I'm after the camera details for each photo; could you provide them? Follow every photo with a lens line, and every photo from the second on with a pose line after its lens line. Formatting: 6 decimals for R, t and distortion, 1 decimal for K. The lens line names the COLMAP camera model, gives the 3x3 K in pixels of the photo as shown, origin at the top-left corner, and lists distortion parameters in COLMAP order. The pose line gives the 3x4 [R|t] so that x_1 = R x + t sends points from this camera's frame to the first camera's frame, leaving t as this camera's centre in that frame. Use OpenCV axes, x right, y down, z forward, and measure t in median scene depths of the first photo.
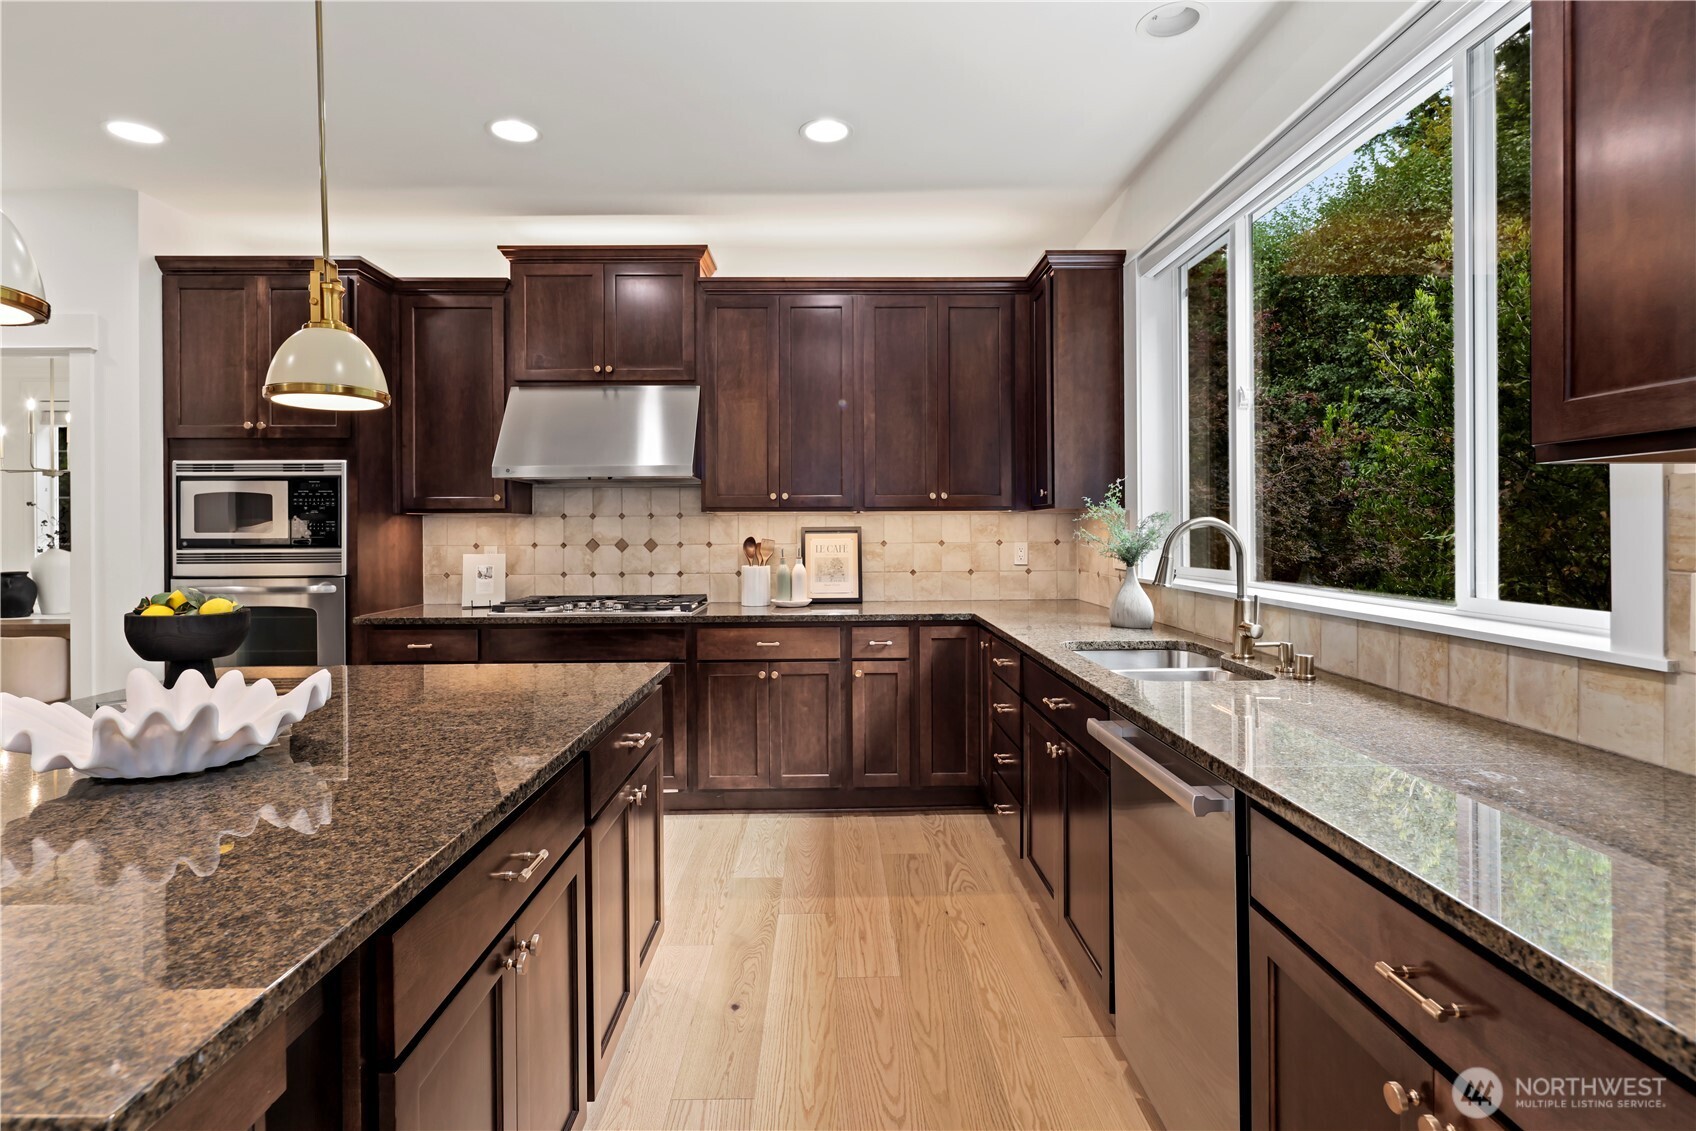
lens RADIAL K [[825.6, 0, 845.2], [0, 825.6, 533.3], [0, 0, 1]] dist [-0.000778, -0.000769]
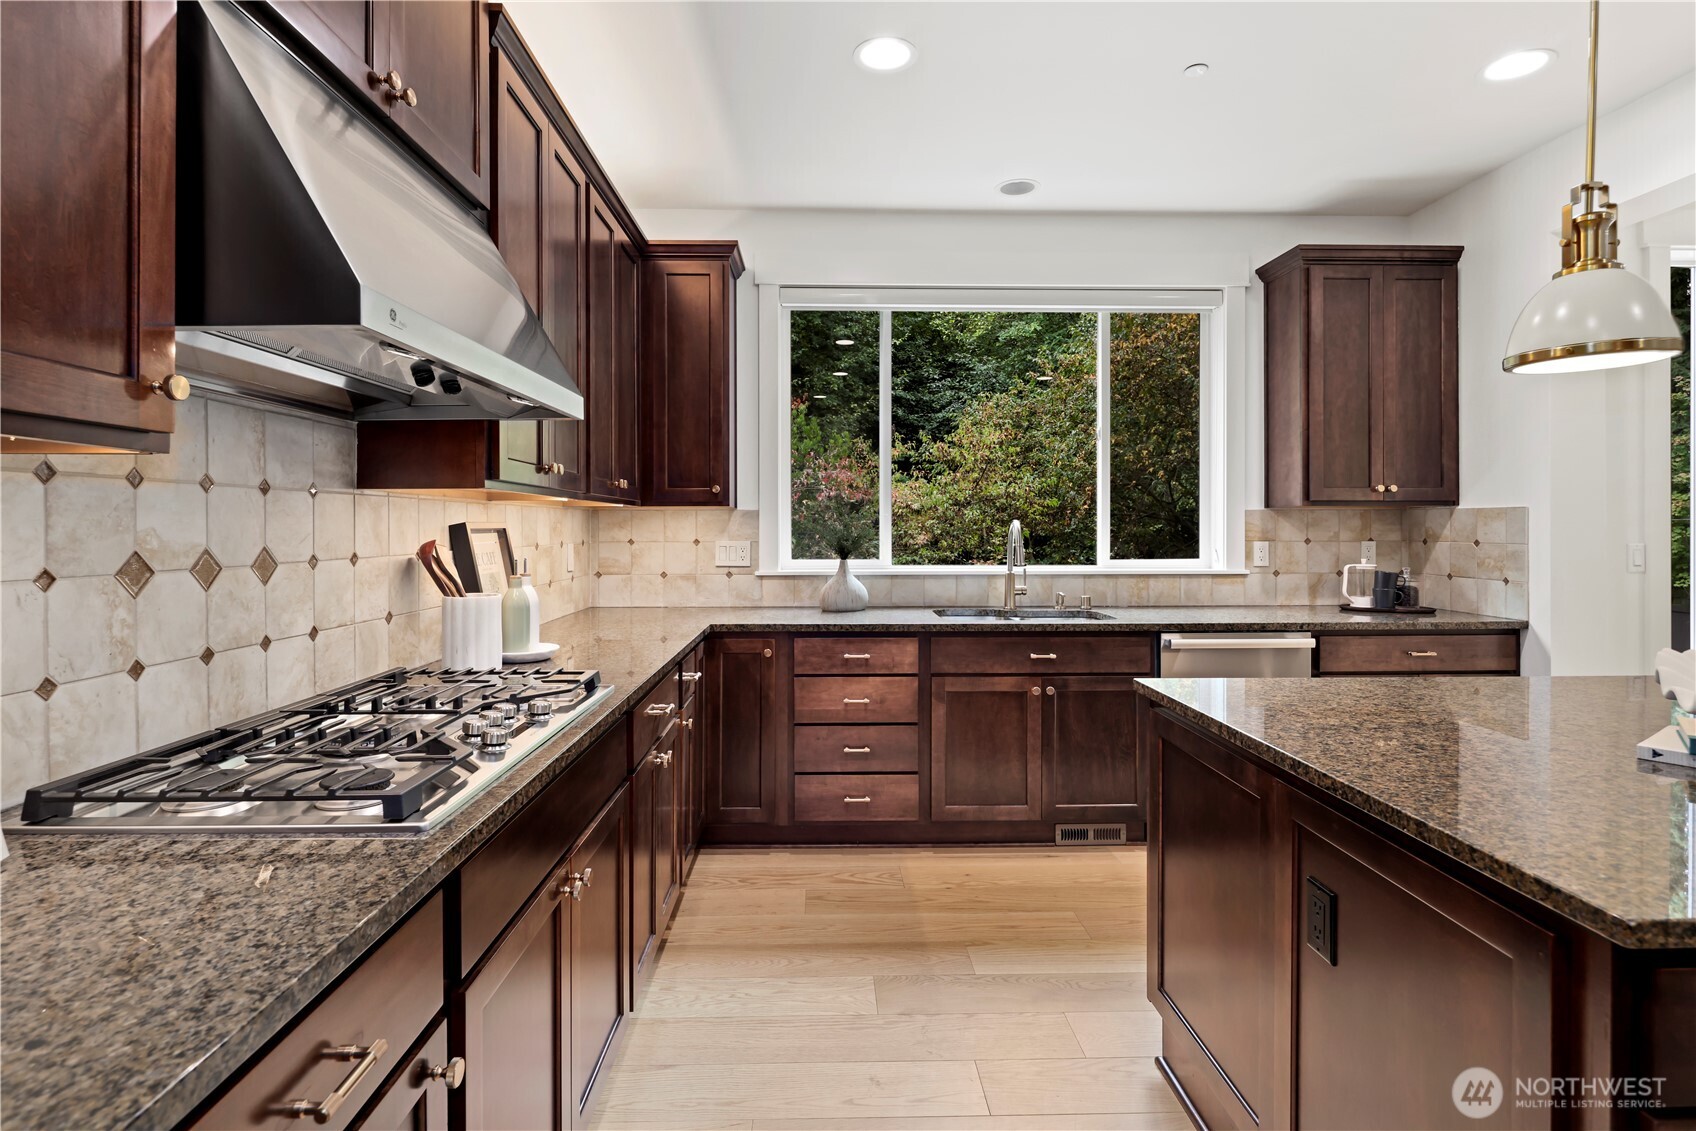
lens RADIAL K [[825.6, 0, 845.2], [0, 825.6, 533.3], [0, 0, 1]] dist [-0.000778, -0.000769]
pose [[-0.004596, -0.000142, 0.999989, -0.661164], [0.007671, 0.999971, 0.000177, 0.001742], [-0.999960, 0.007672, -0.004595, 0.802462]]
